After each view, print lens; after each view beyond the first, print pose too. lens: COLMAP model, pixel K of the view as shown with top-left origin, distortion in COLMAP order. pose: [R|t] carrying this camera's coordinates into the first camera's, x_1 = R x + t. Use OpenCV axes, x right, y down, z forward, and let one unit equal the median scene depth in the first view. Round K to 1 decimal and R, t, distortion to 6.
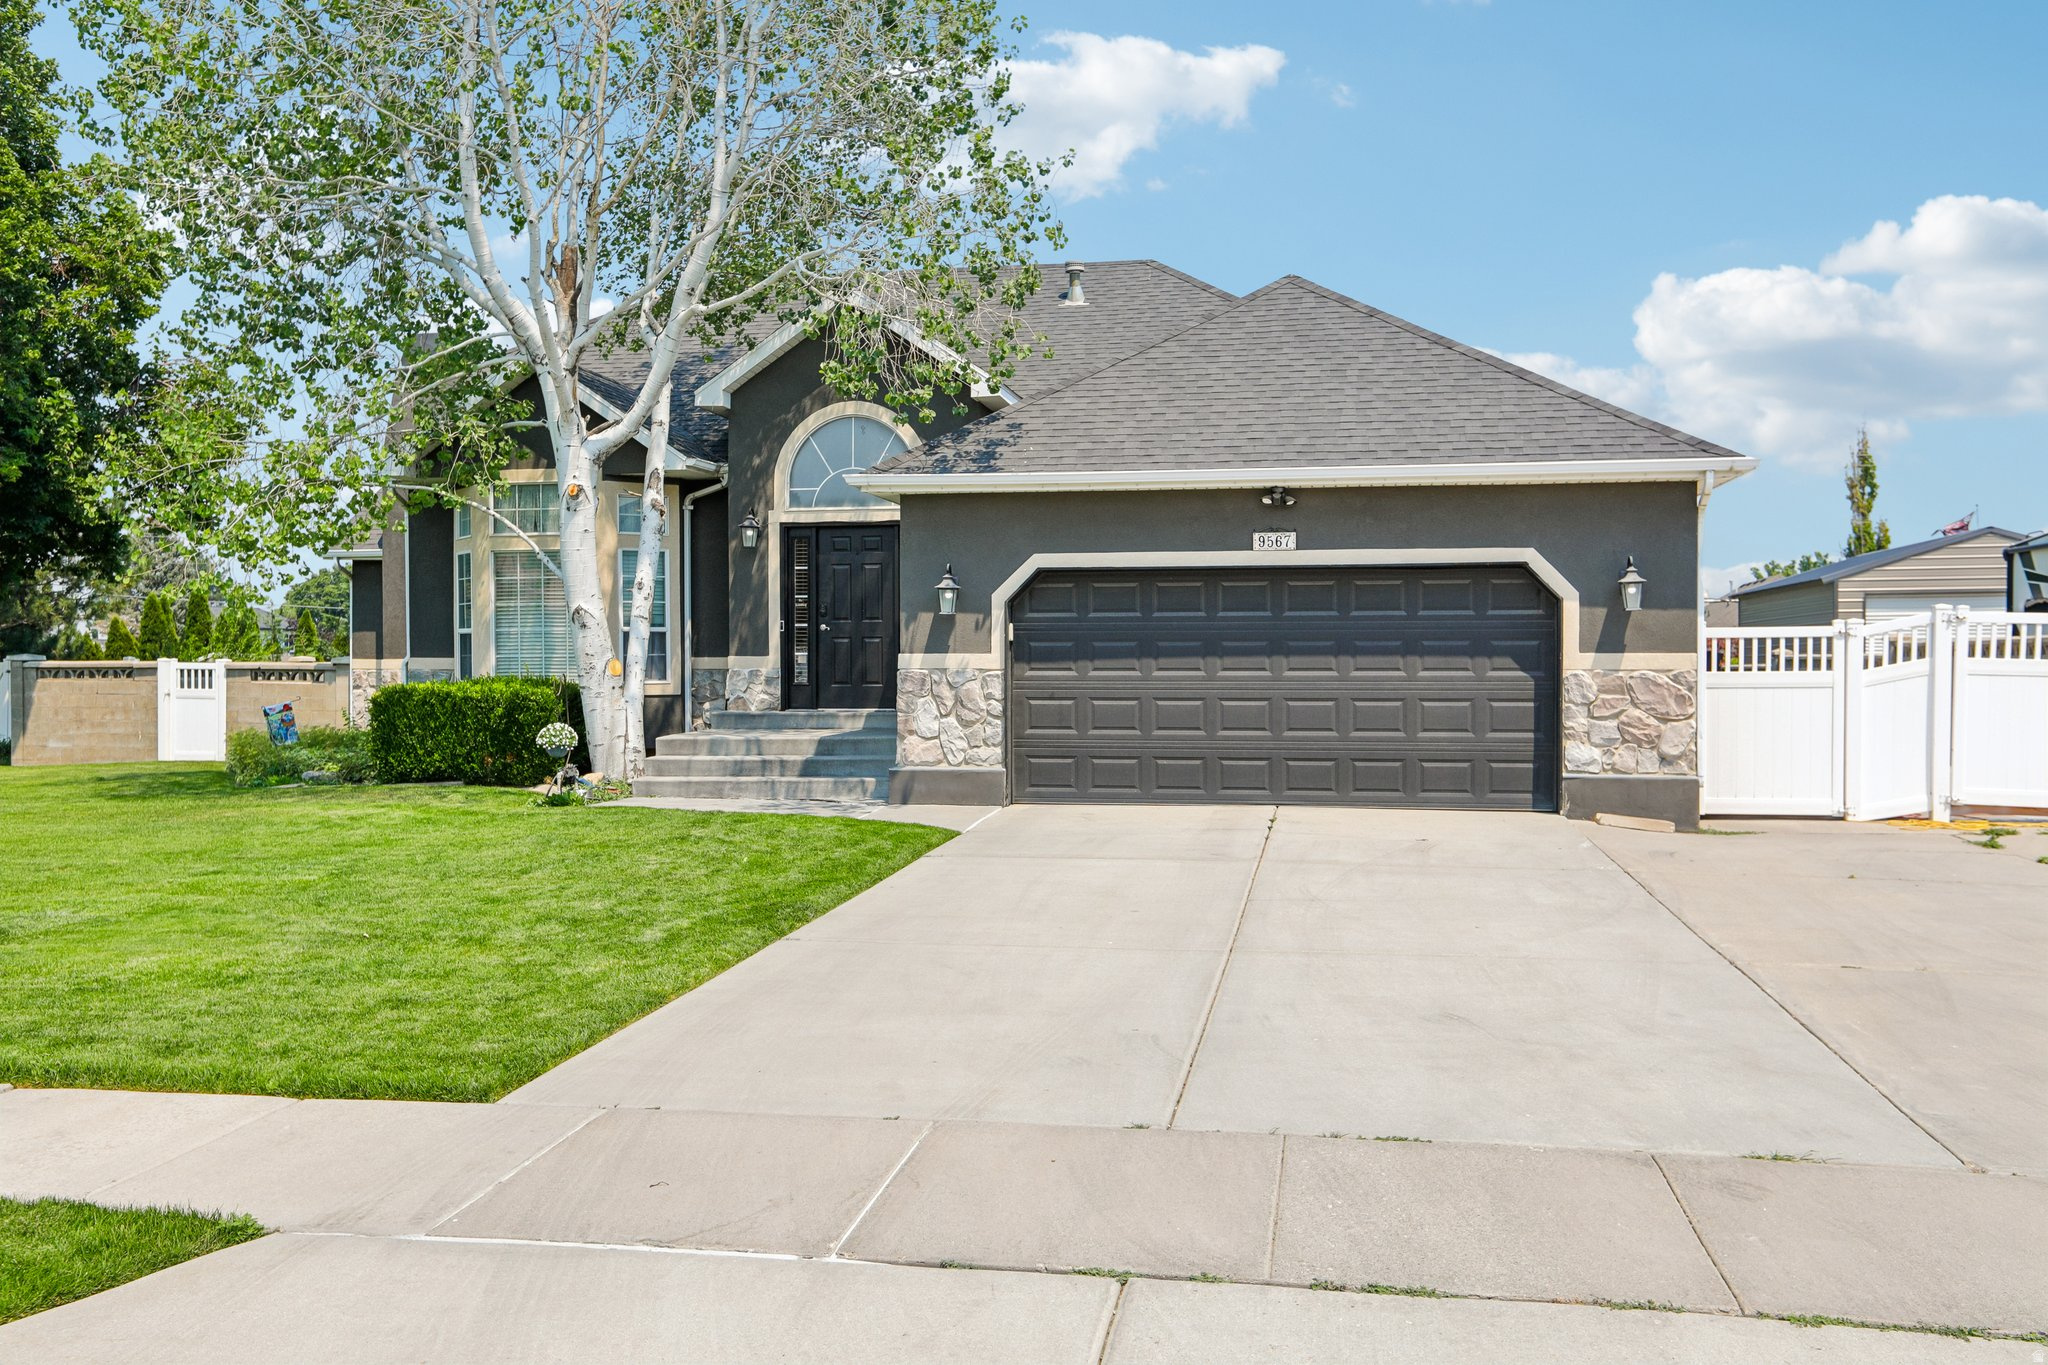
lens RADIAL K [[1656.6, 0, 1024.0], [0, 1656.6, 682.5], [0, 0, 1]] dist [0.006499, 0.033667]
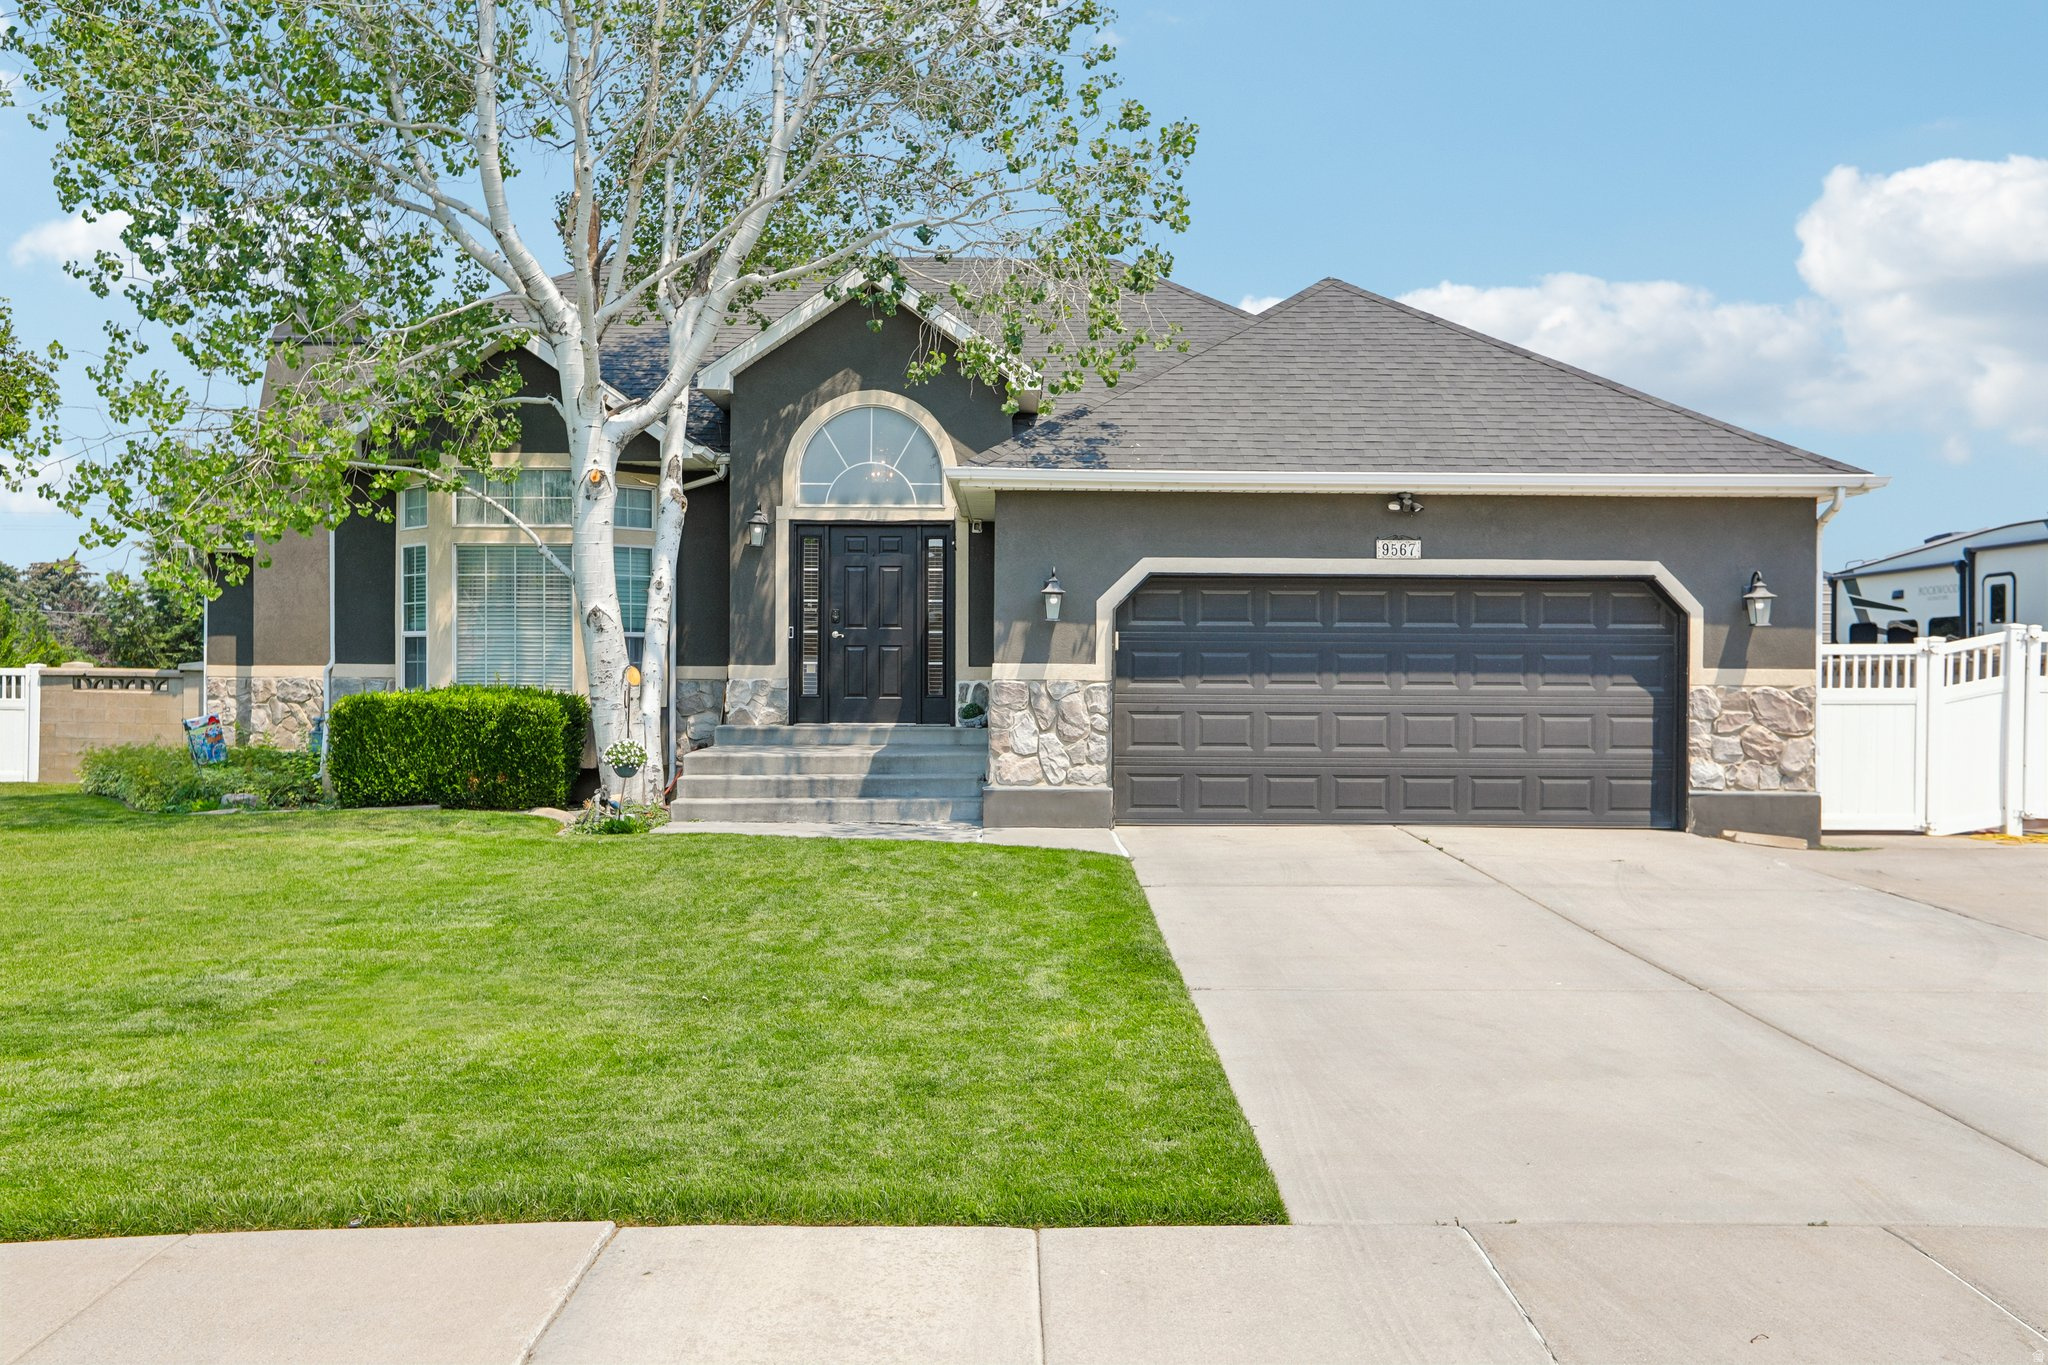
lens RADIAL K [[1653.5, 0, 1013.9], [0, 1653.5, 684.4], [0, 0, 1]] dist [-0.010468, 0.094759]
pose [[0.983329, 0.006327, 0.181728, -0.232658], [-0.004915, 0.999954, -0.008220, 0.001736], [-0.181772, 0.007190, 0.983315, 0.097415]]
